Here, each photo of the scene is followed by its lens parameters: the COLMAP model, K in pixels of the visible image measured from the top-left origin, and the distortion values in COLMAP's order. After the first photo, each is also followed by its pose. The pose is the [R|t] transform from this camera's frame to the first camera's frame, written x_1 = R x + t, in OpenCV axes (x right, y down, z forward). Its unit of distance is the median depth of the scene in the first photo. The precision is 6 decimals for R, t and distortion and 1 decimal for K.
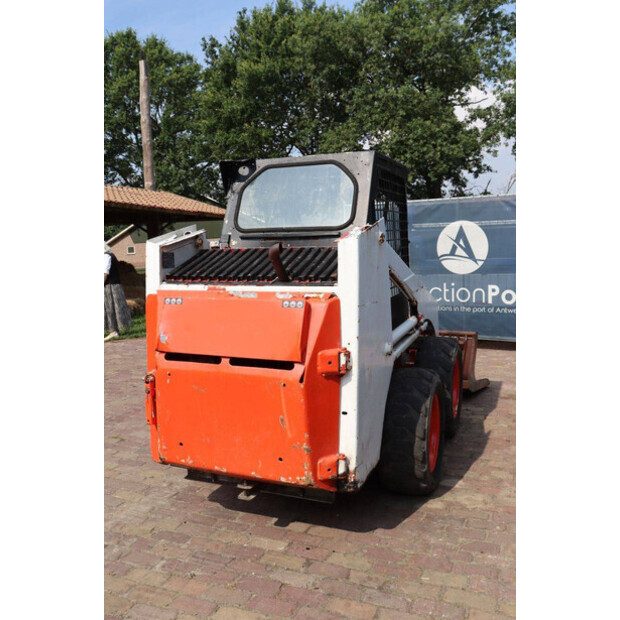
lens RADIAL K [[558.2, 0, 310.0], [0, 558.2, 310.0], [0, 0, 1]] dist [-0.177961, 0.205031]
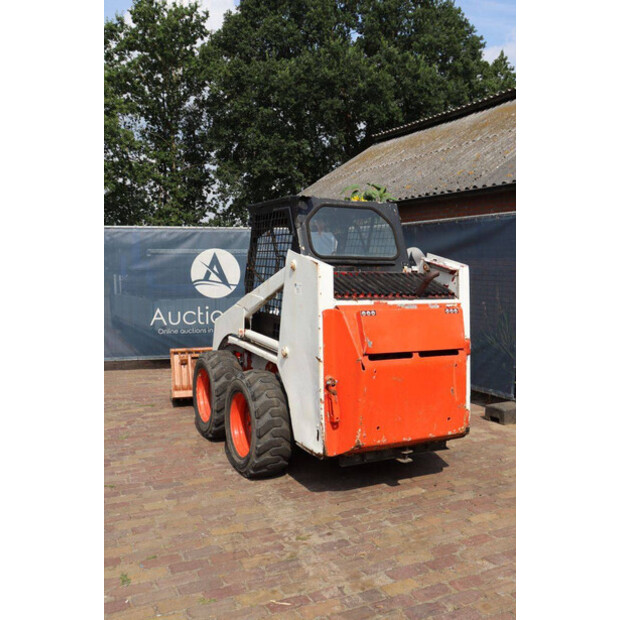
lens RADIAL K [[612.3, 0, 310.0], [0, 612.3, 310.0], [0, 0, 1]] dist [-0.157361, 0.301634]
pose [[0.665923, -0.023970, 0.745635, -0.509402], [0.064405, 0.997599, -0.025450, 0.001255], [-0.743235, 0.064971, 0.665868, 0.067211]]
